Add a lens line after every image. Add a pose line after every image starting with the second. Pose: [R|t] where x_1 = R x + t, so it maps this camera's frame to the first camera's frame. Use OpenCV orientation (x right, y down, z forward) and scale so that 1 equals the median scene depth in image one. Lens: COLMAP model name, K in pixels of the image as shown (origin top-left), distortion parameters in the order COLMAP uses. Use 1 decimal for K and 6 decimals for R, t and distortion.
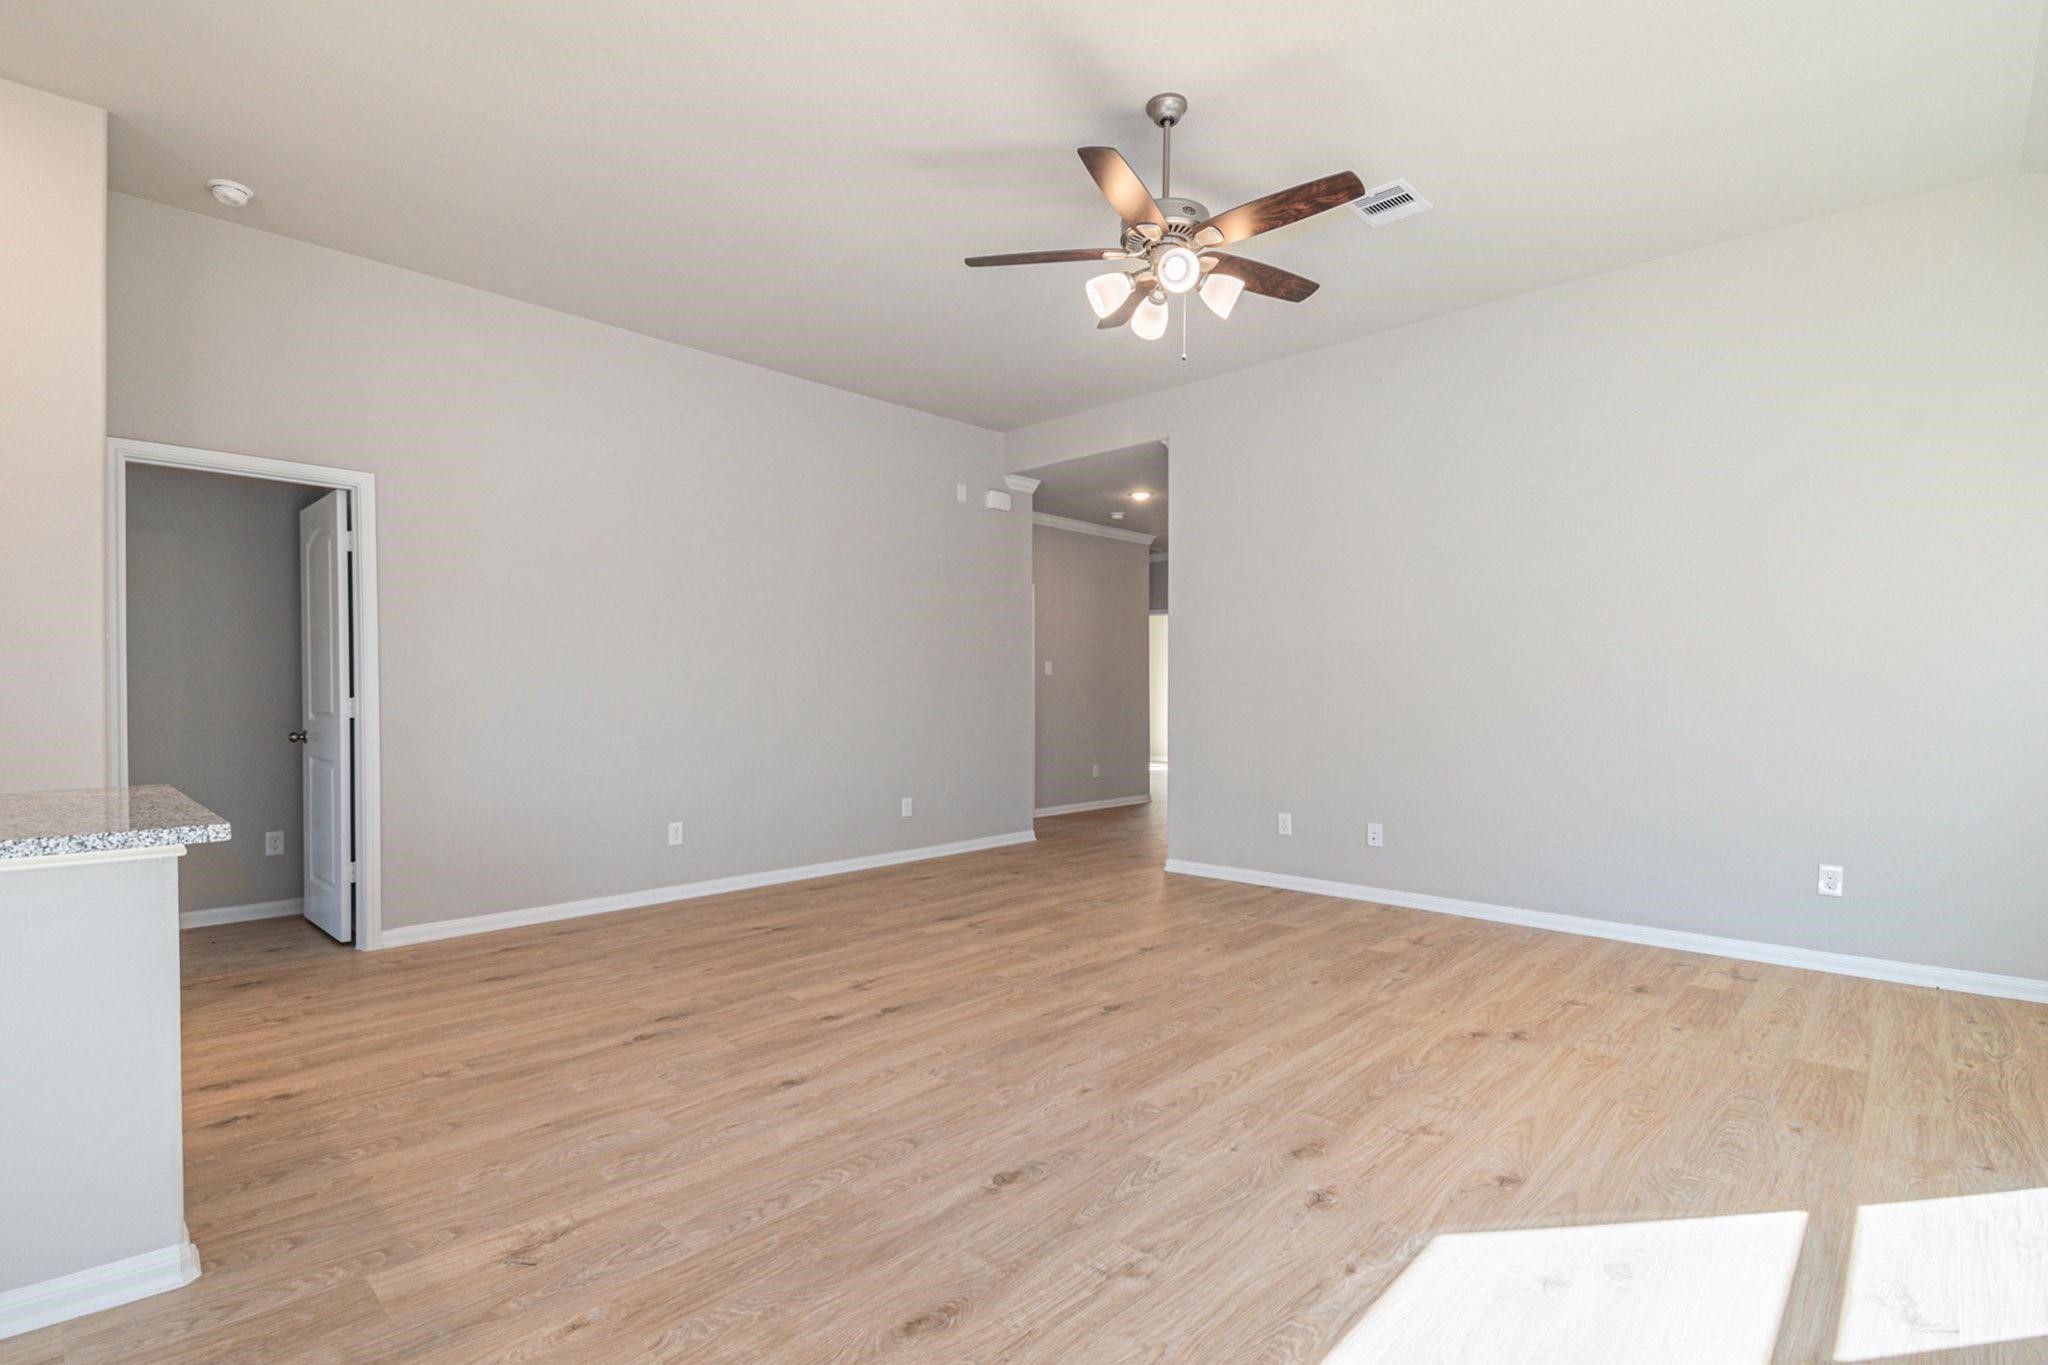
lens RADIAL K [[974.7, 0, 1027.6], [0, 974.7, 712.8], [0, 0, 1]] dist [-0.000447, -0.000370]
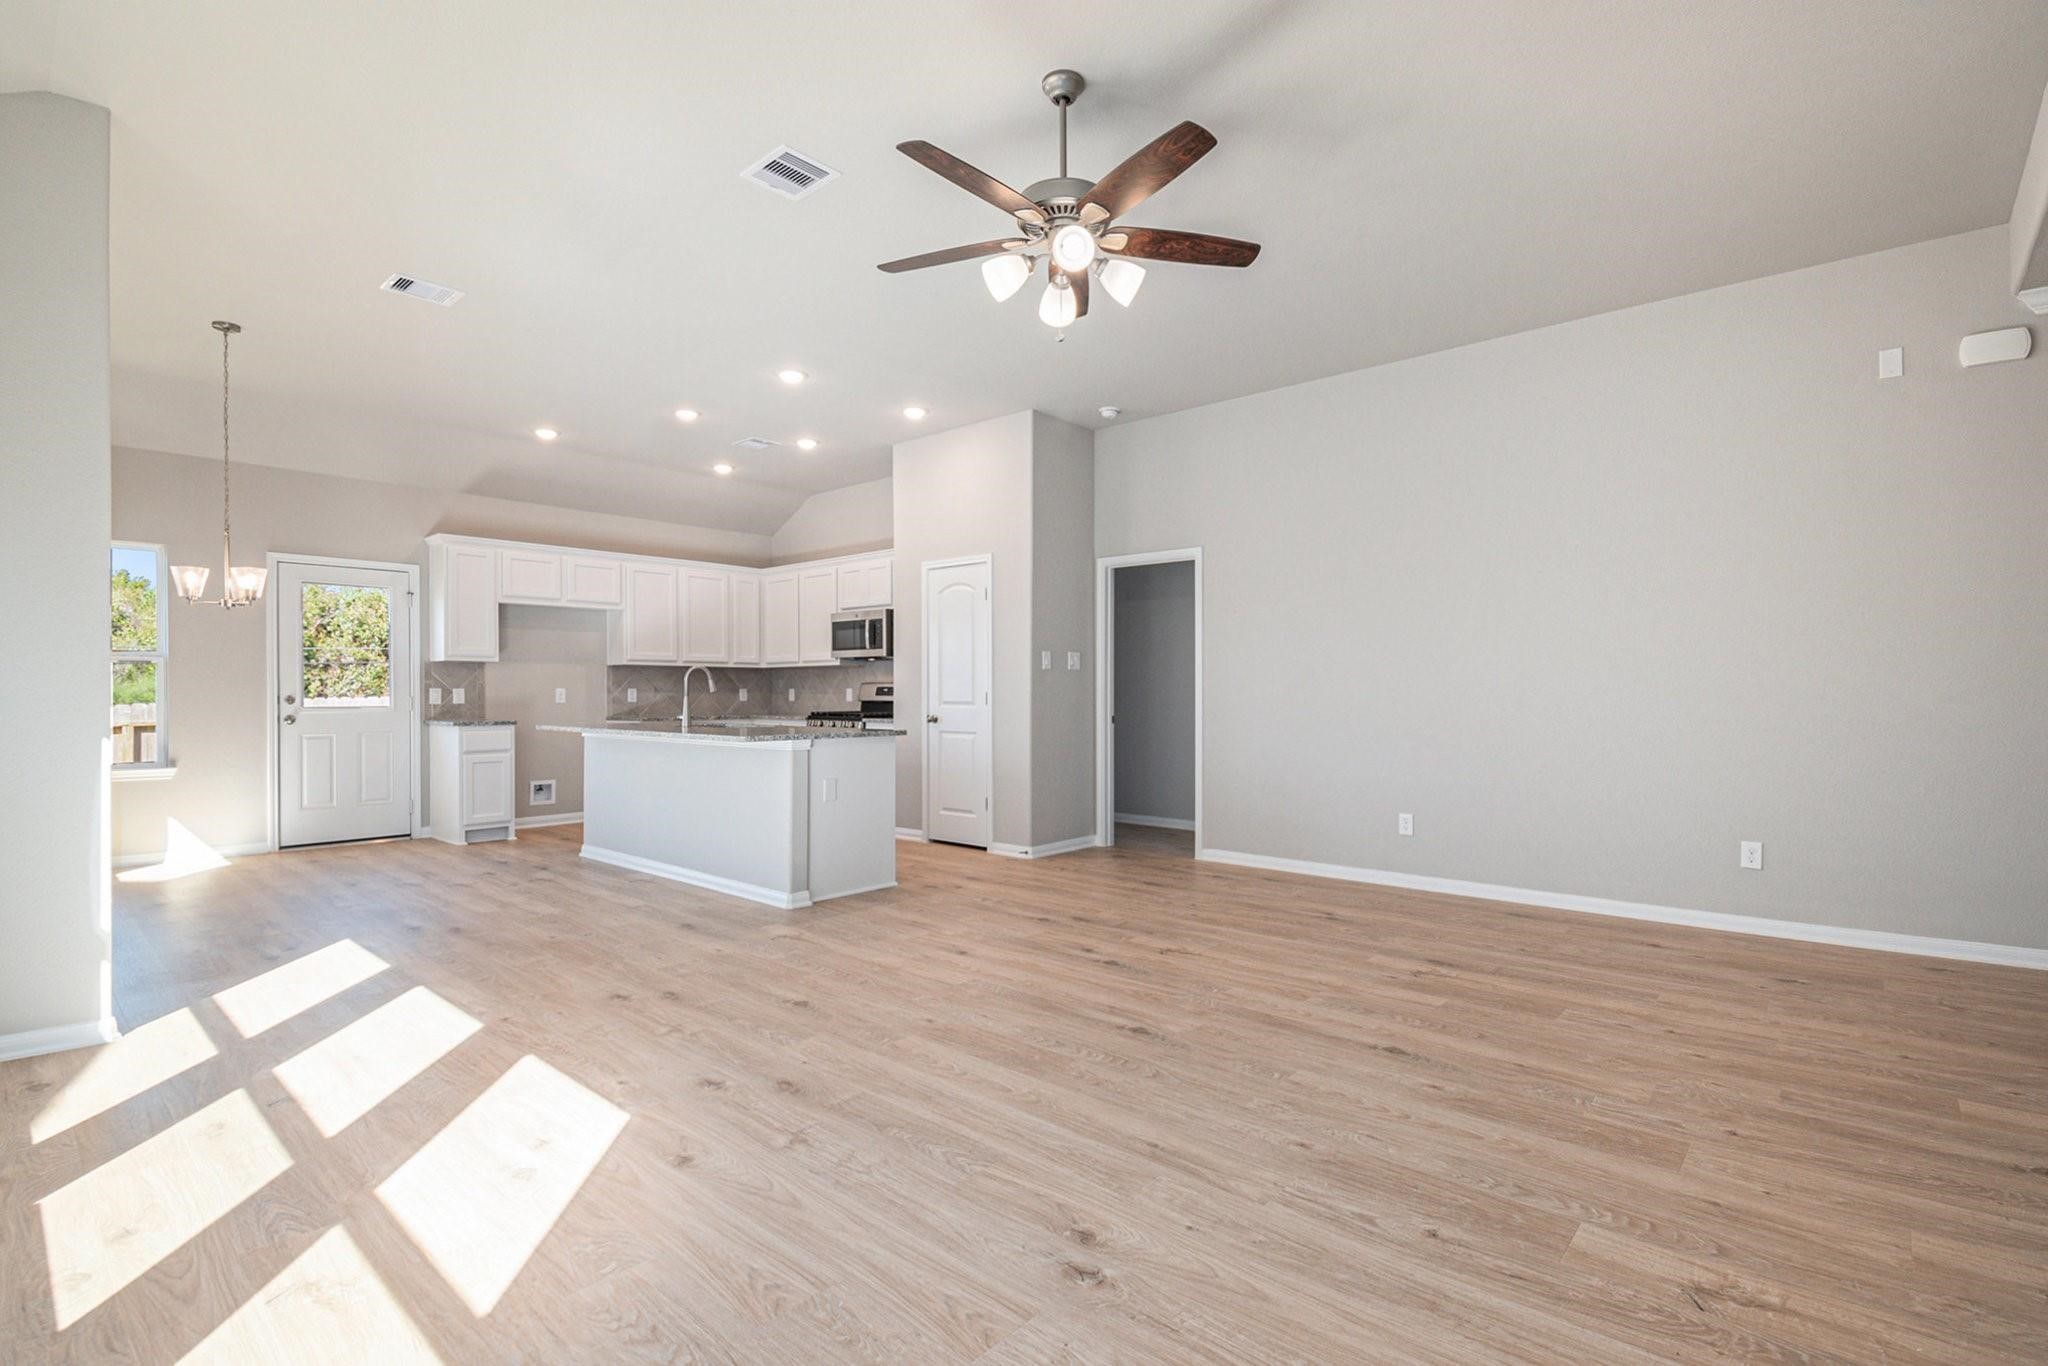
lens RADIAL K [[946.1, 0, 1024.0], [0, 946.1, 683.0], [0, 0, 1]] dist [0.021846, -0.031467]
pose [[0.024249, -0.006781, -0.999683, 0.971105], [-0.020670, 0.999760, -0.007283, -0.016328], [0.999492, 0.020840, 0.024103, 0.852187]]
